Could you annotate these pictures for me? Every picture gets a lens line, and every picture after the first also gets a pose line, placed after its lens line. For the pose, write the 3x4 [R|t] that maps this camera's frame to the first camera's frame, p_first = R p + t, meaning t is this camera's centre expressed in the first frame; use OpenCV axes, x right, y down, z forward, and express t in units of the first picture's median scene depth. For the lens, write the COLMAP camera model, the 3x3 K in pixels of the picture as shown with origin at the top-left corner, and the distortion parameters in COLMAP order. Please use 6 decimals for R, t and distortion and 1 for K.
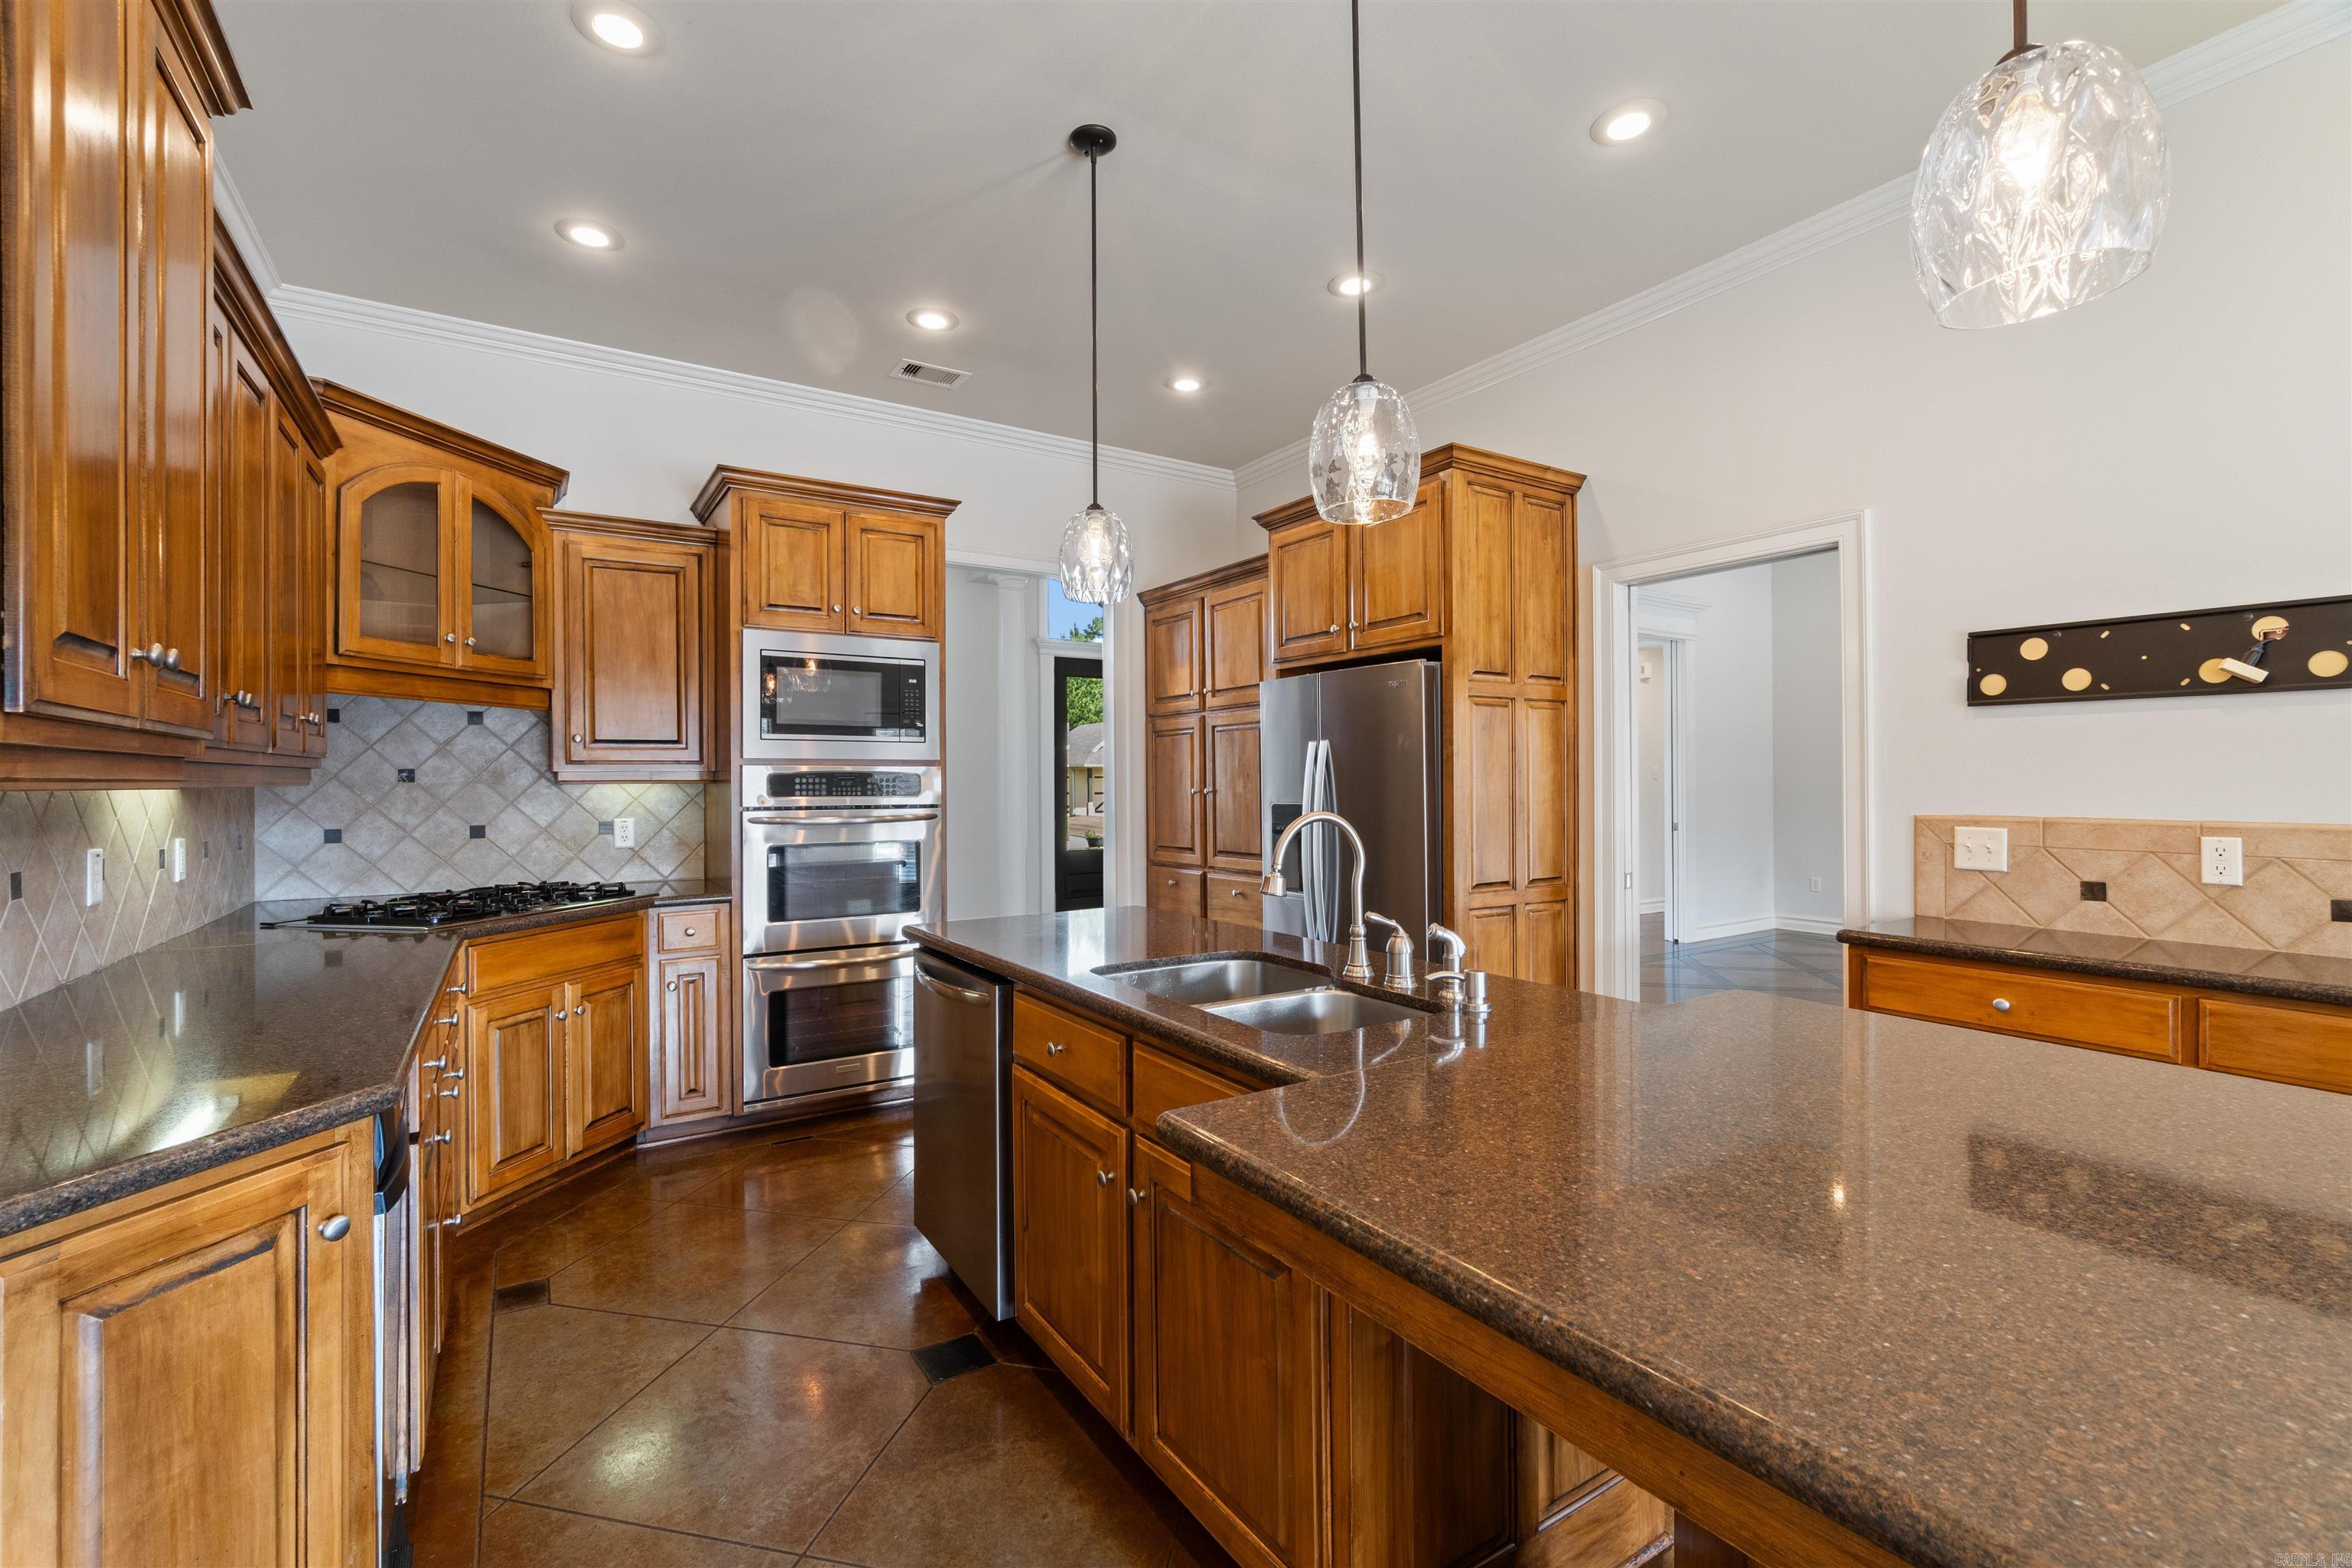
lens RADIAL K [[1022.7, 0, 1177.8], [0, 1022.7, 777.3], [0, 0, 1]] dist [-0.002937, -0.000503]
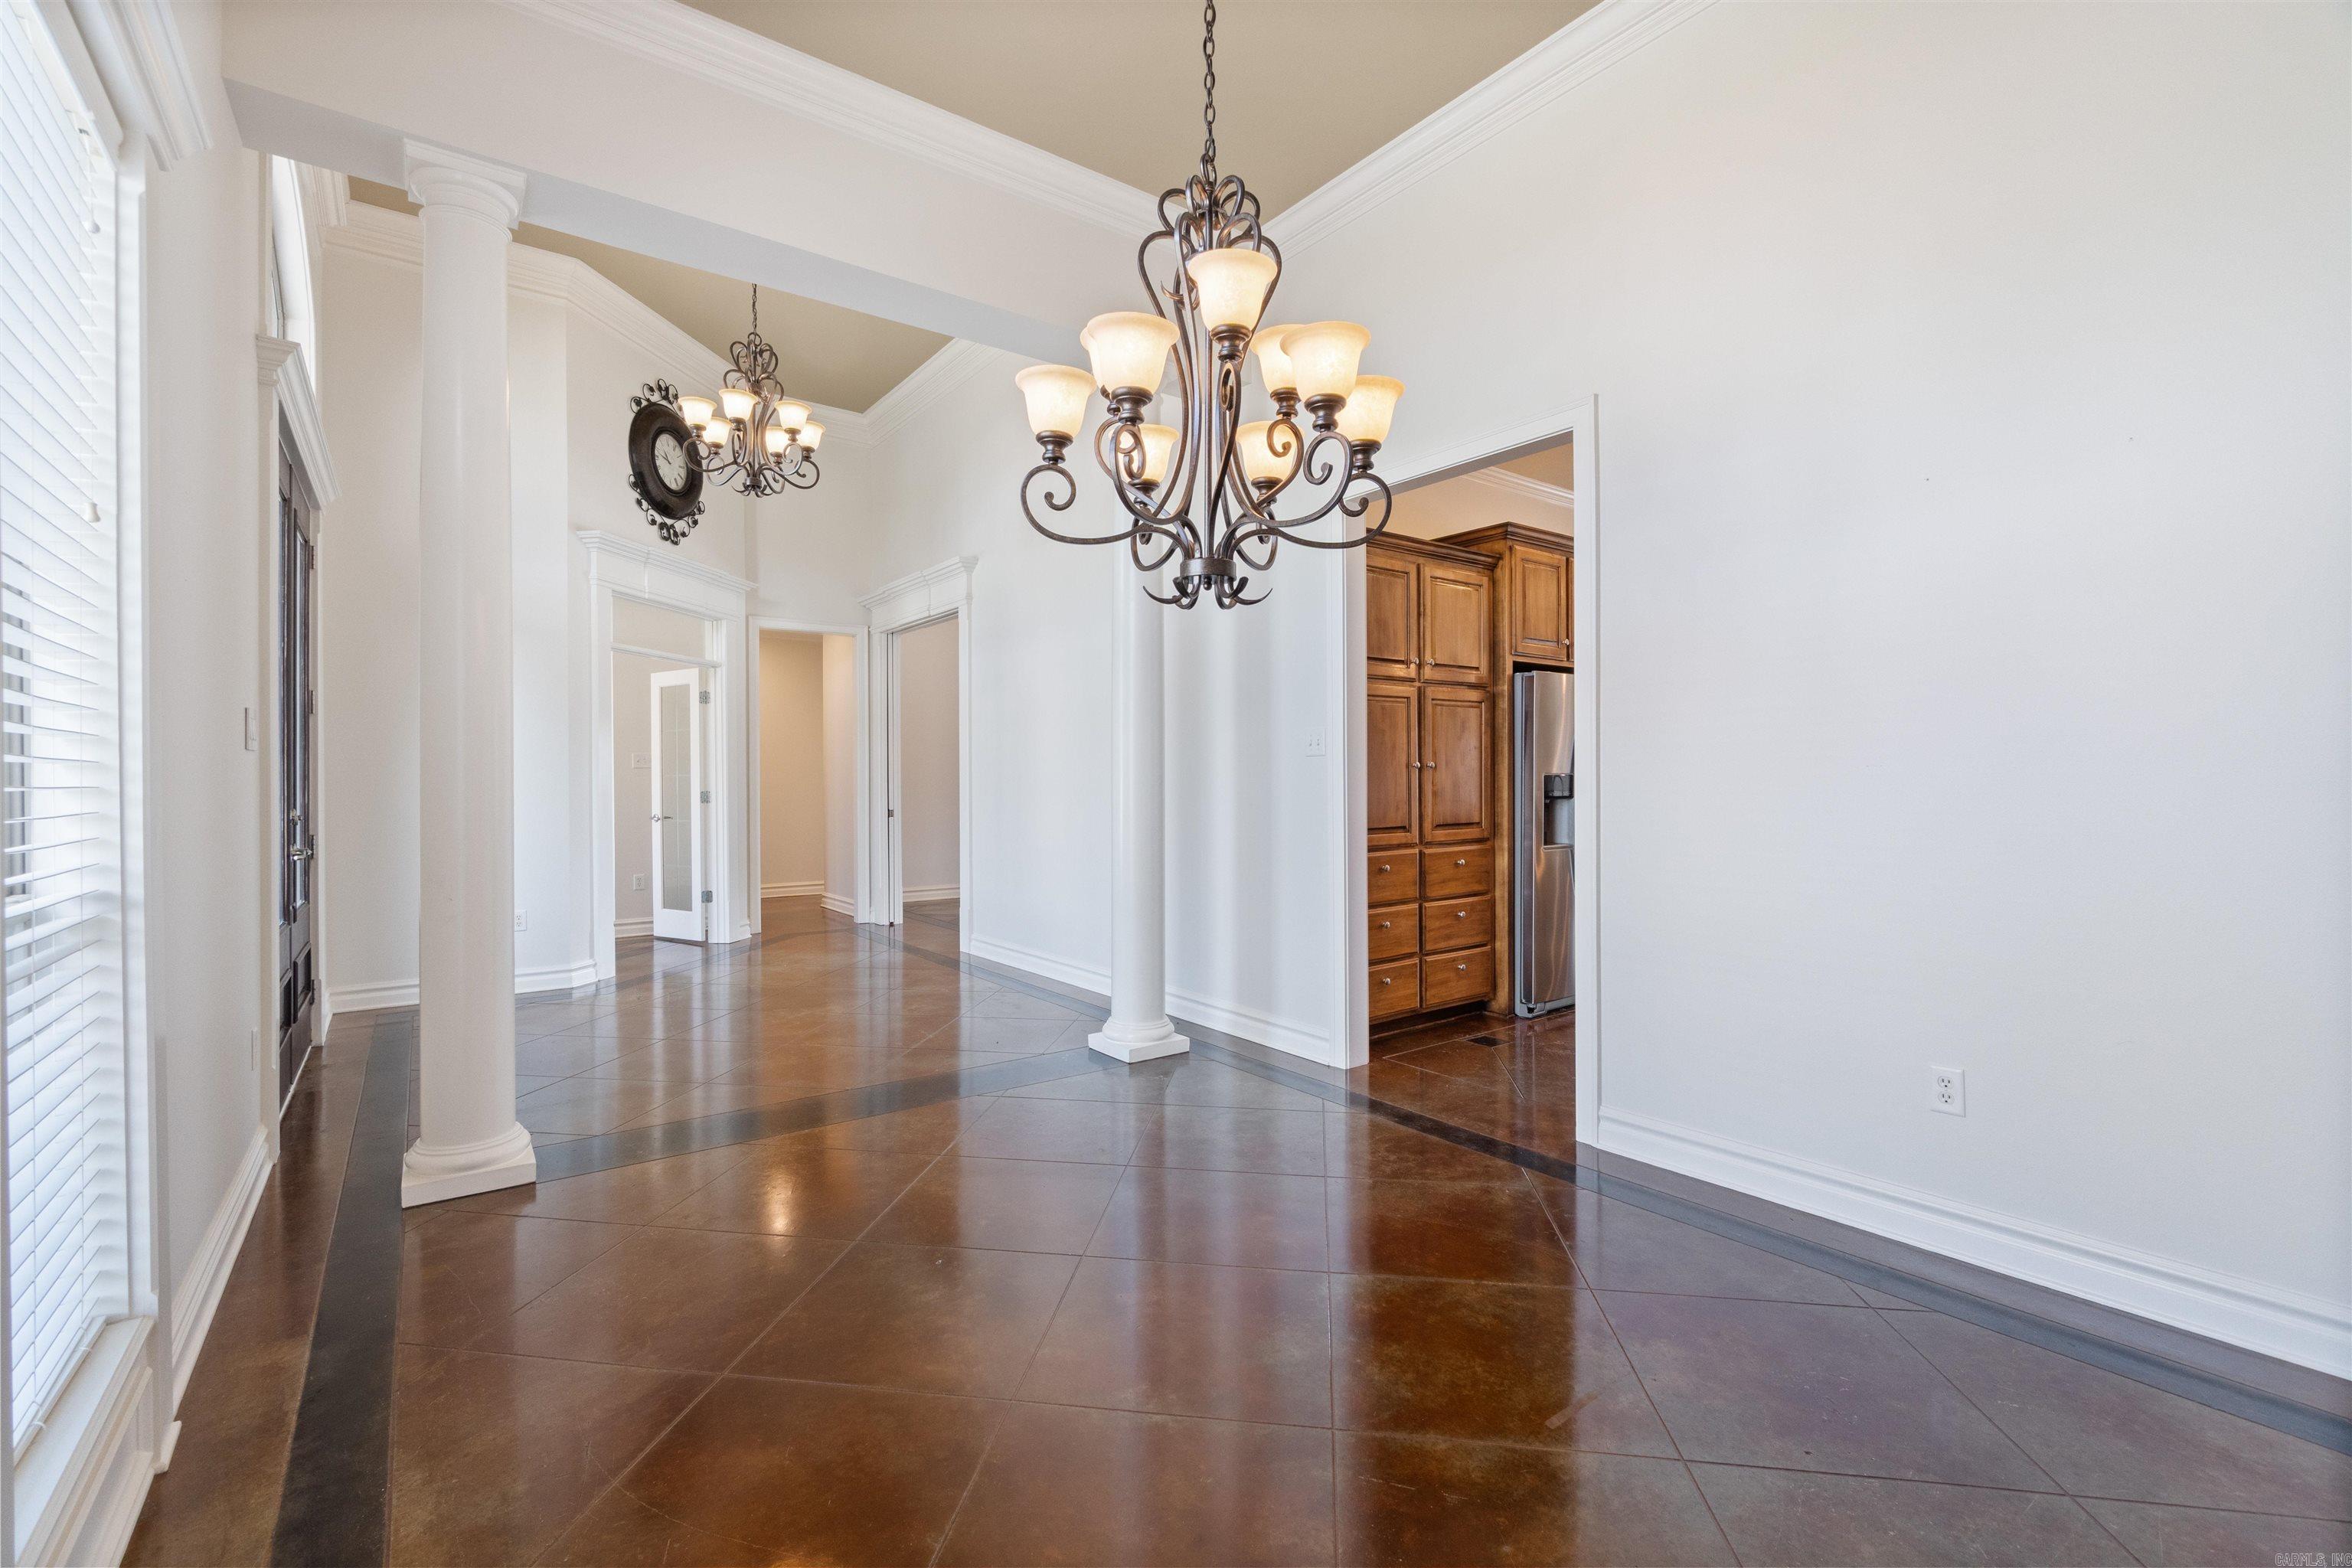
lens RADIAL K [[1022.7, 0, 1162.0], [0, 1022.7, 779.4], [0, 0, 1]] dist [-0.002937, -0.000503]
pose [[-0.070393, 0.001553, 0.997518, -0.905706], [0.004555, 0.999989, -0.001236, 0.026661], [-0.997509, 0.004457, -0.070399, 1.299120]]
